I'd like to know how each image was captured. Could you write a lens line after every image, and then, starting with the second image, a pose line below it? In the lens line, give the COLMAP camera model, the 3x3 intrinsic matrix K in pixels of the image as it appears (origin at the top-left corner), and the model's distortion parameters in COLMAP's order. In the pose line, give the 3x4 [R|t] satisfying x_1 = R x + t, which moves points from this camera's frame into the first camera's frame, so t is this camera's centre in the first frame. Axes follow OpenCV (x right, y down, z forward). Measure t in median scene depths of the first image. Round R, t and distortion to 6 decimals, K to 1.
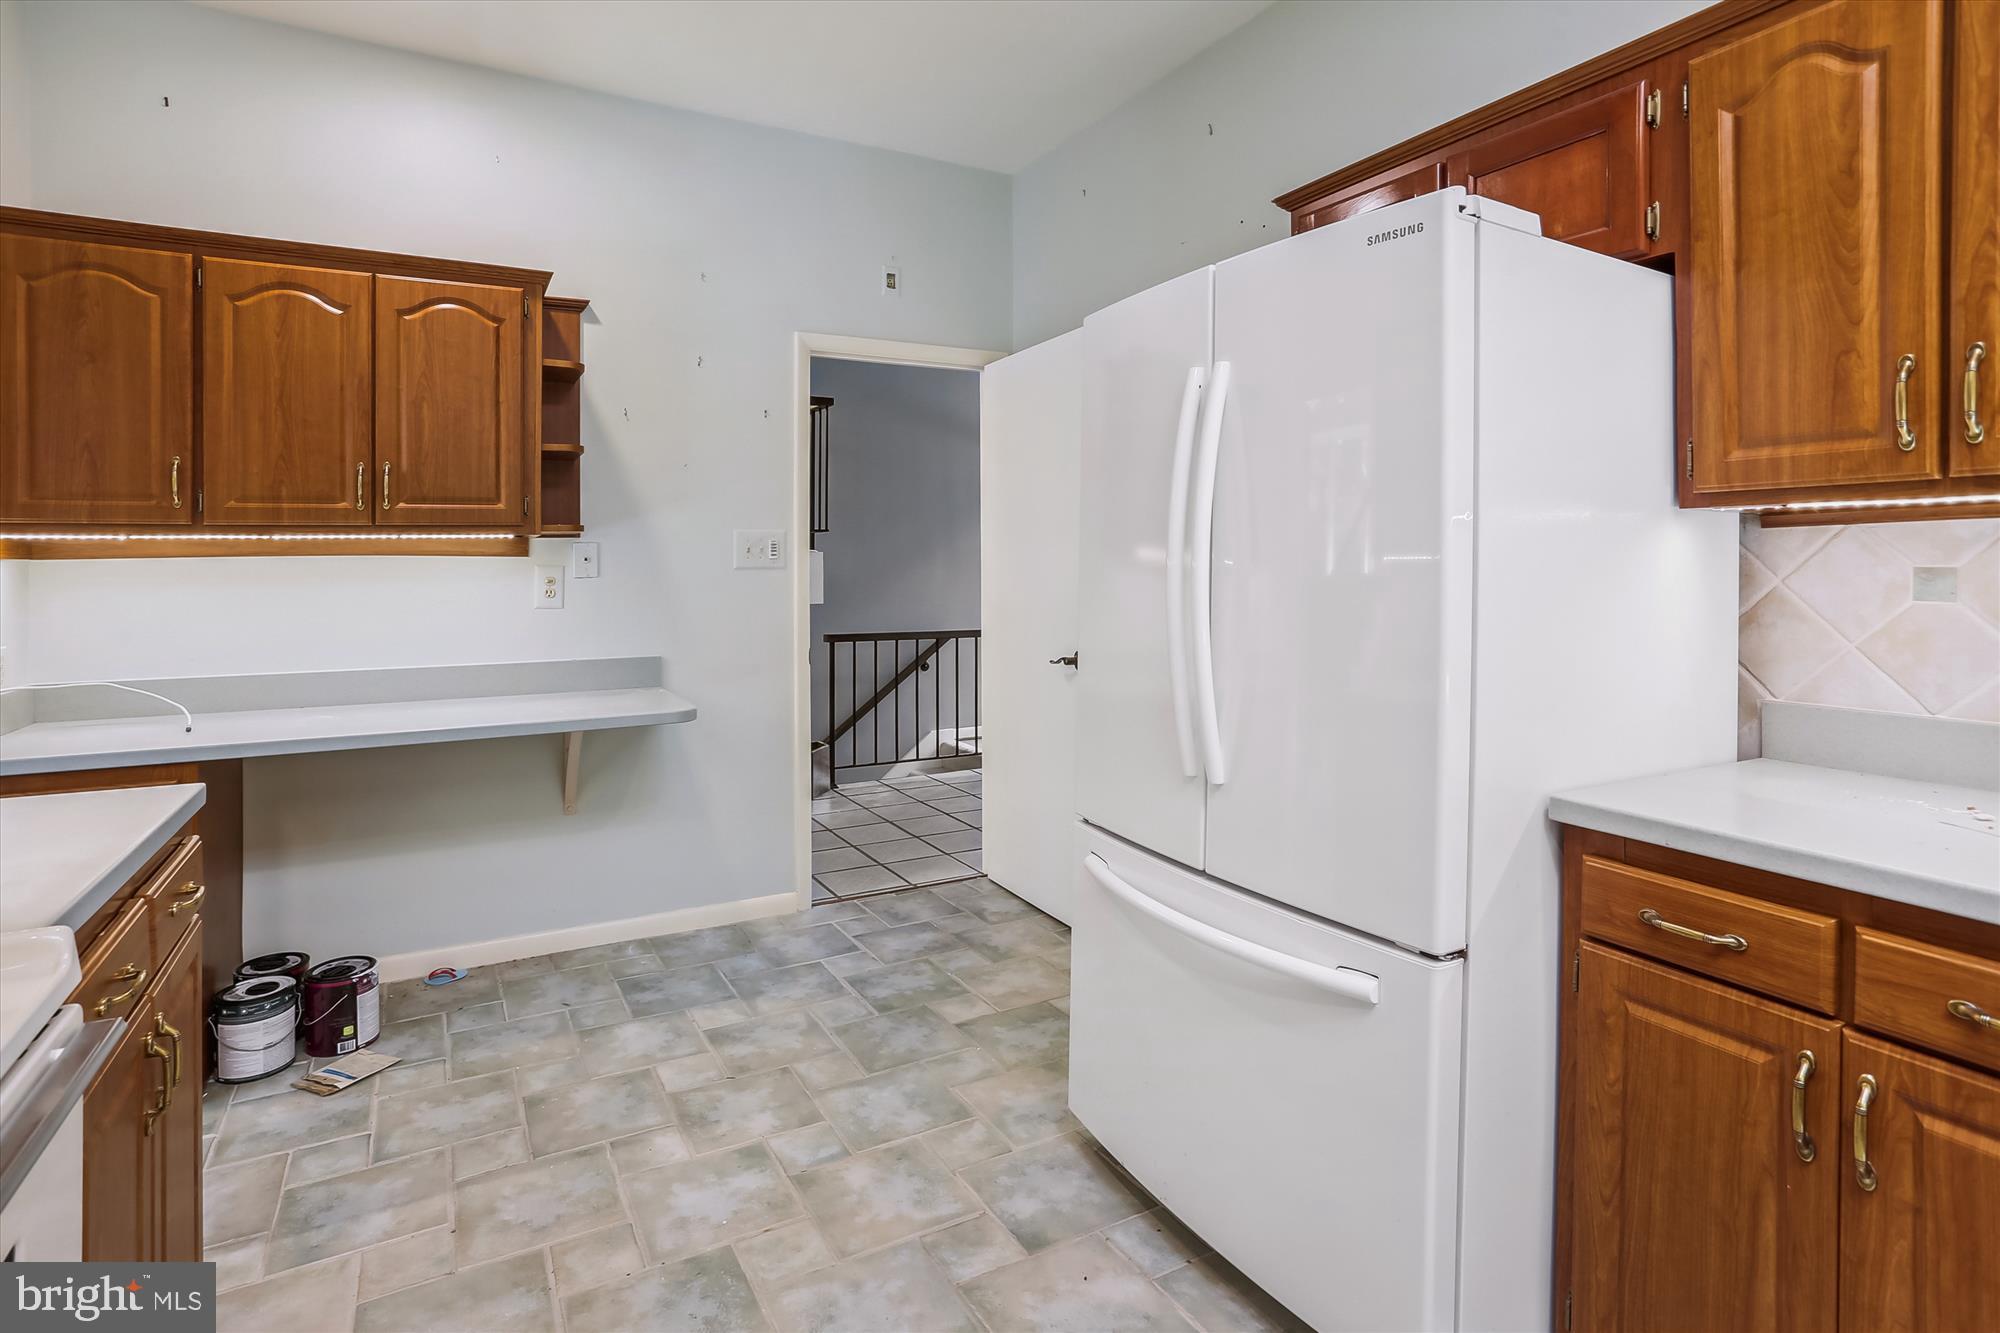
lens RADIAL K [[1012.0, 0, 969.9], [0, 1012.0, 560.3], [0, 0, 1]] dist [-0.048204, 0.021227]
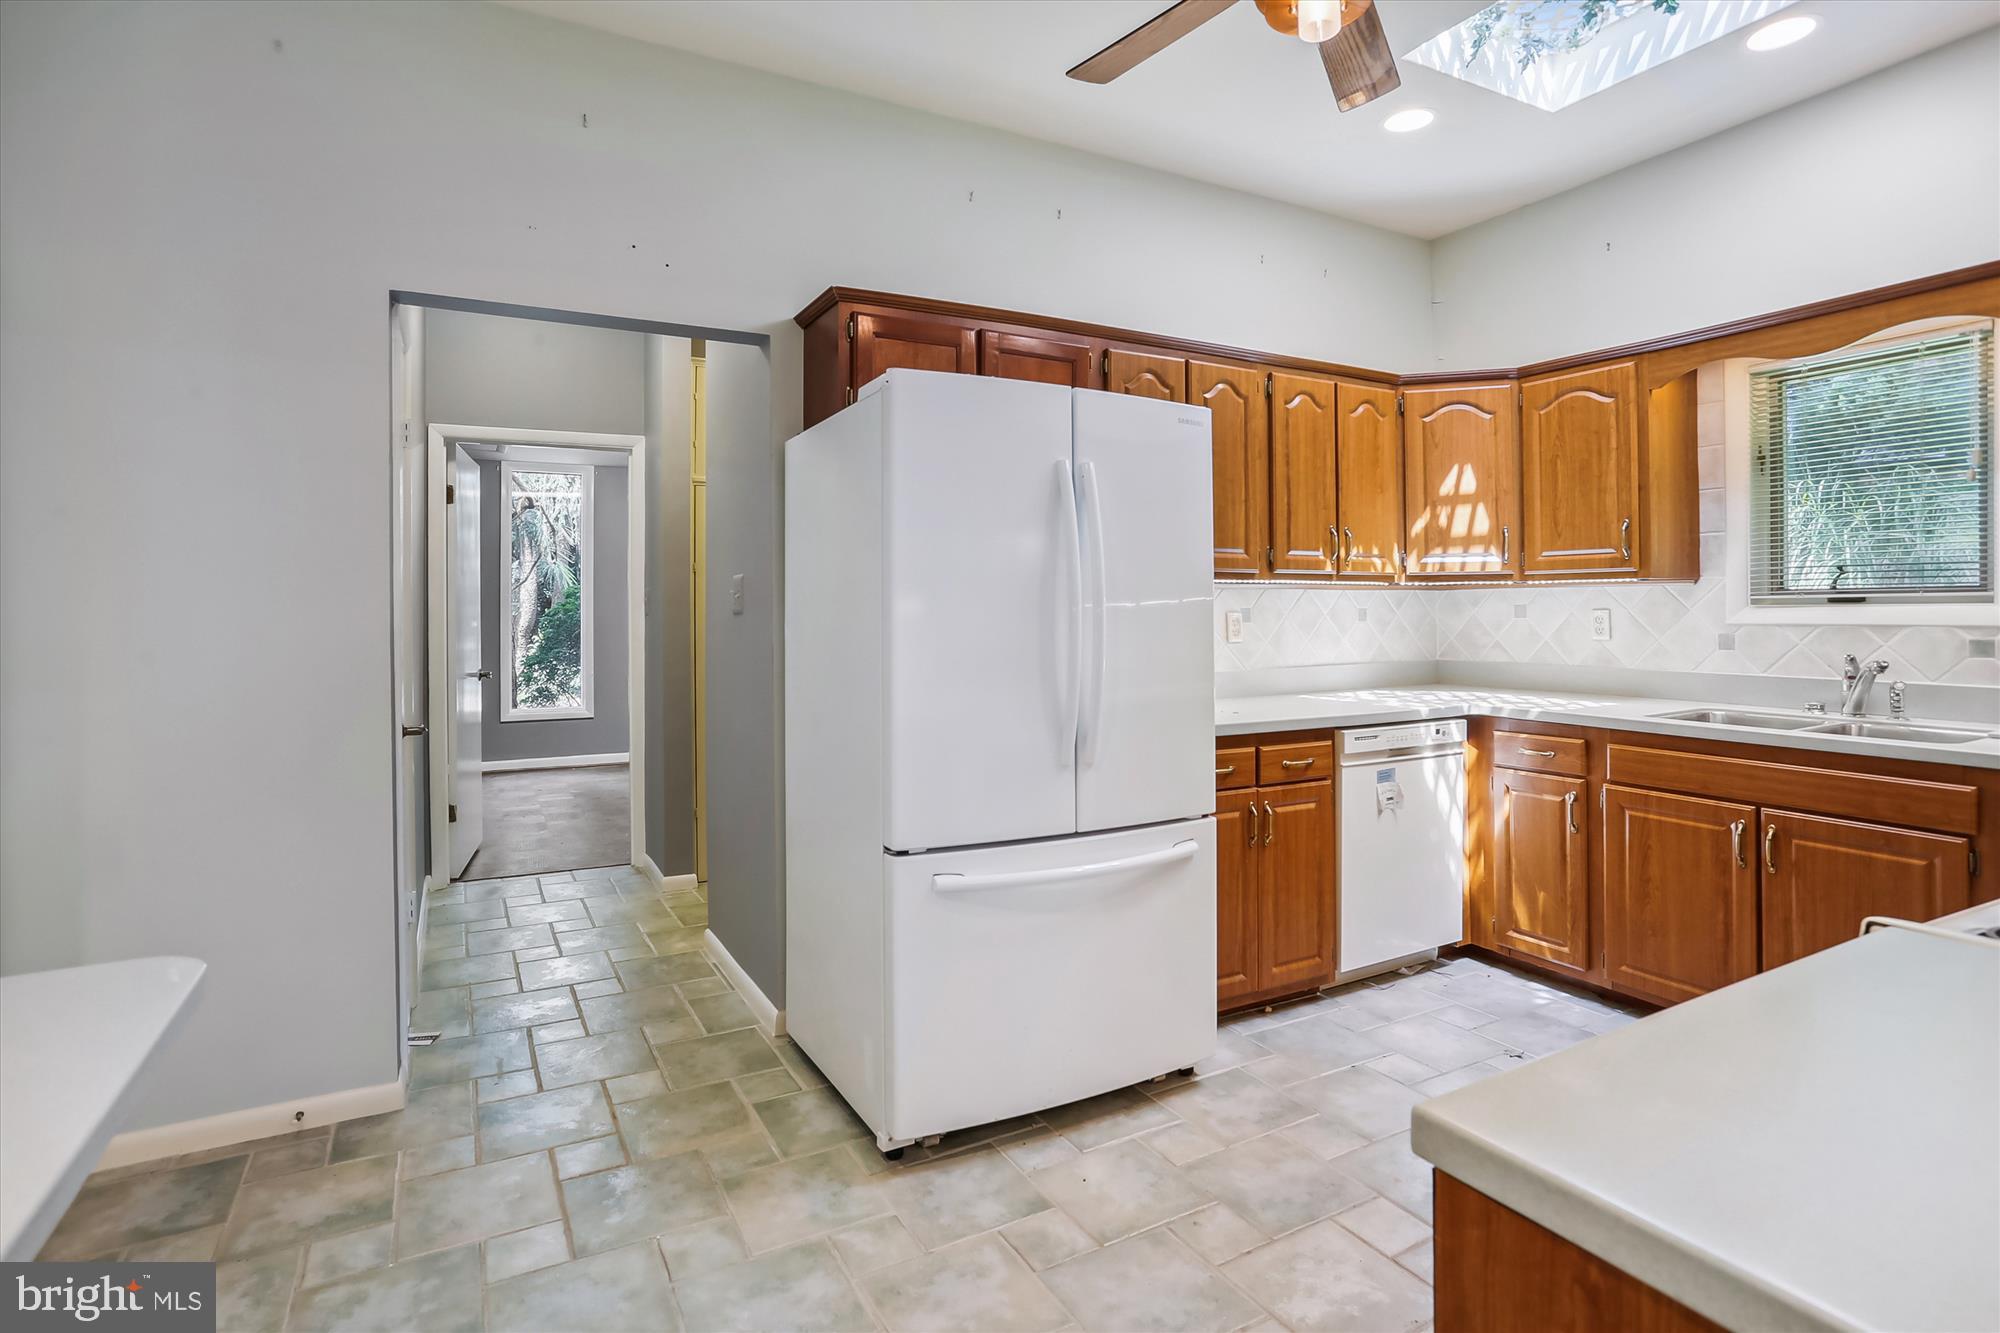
lens RADIAL K [[1012.0, 0, 1003.4], [0, 1012.0, 598.4], [0, 0, 1]] dist [-0.048204, 0.021227]
pose [[-0.008701, 0.022034, 0.999719, -1.029451], [0.002353, 0.999755, -0.022015, 0.025265], [-0.999959, 0.002161, -0.008751, 1.004903]]
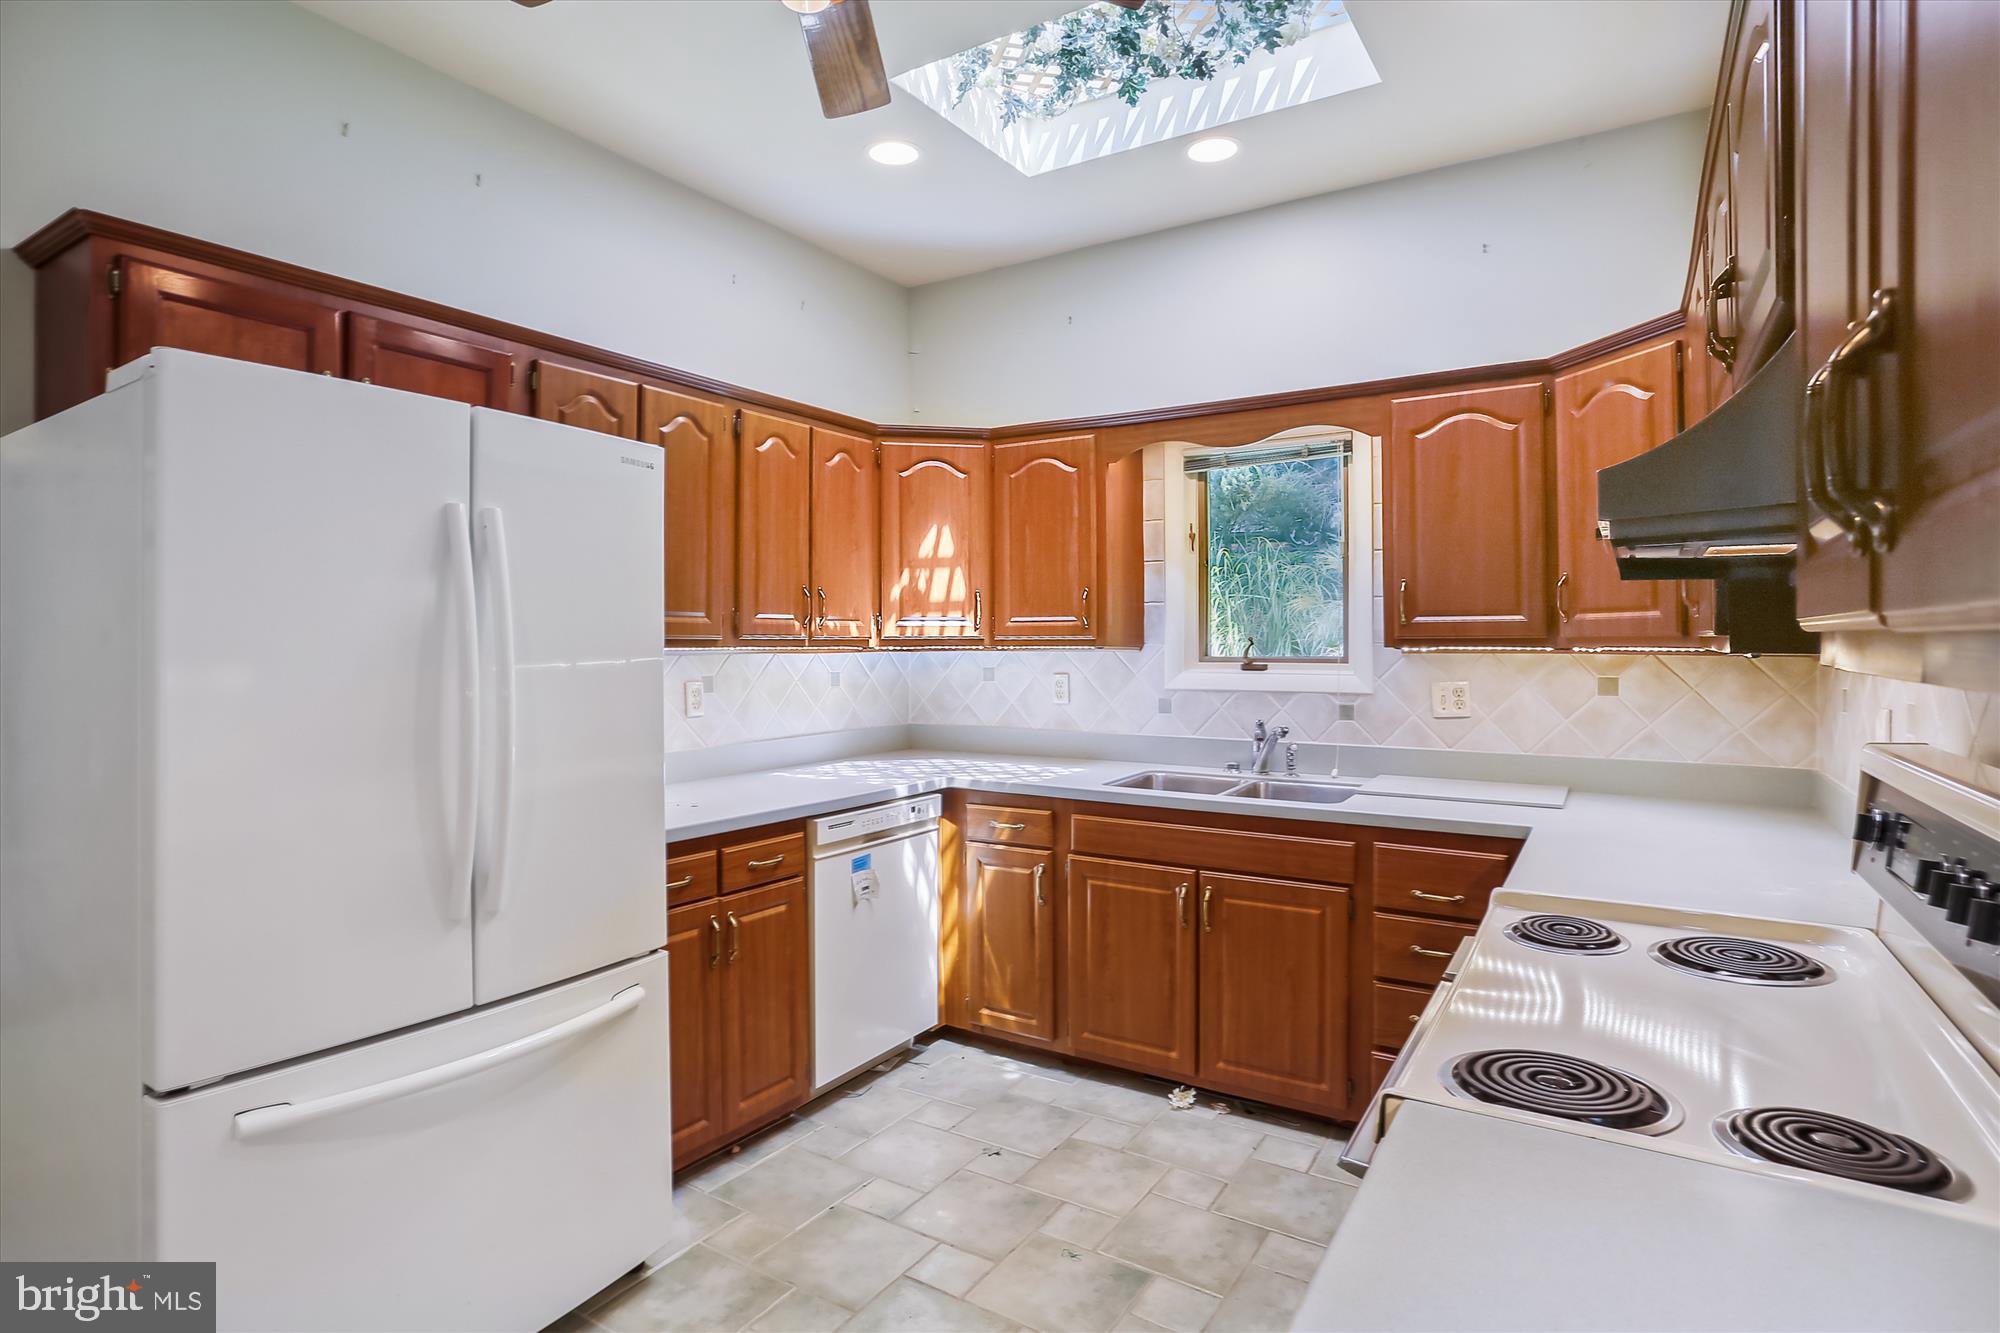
lens RADIAL K [[1012.0, 0, 990.8], [0, 1012.0, 637.5], [0, 0, 1]] dist [-0.048204, 0.021227]
pose [[-0.487836, 0.009168, 0.872887, -0.804389], [0.003886, 0.999958, -0.008331, -0.045863], [-0.872927, -0.000672, -0.487851, 0.934622]]
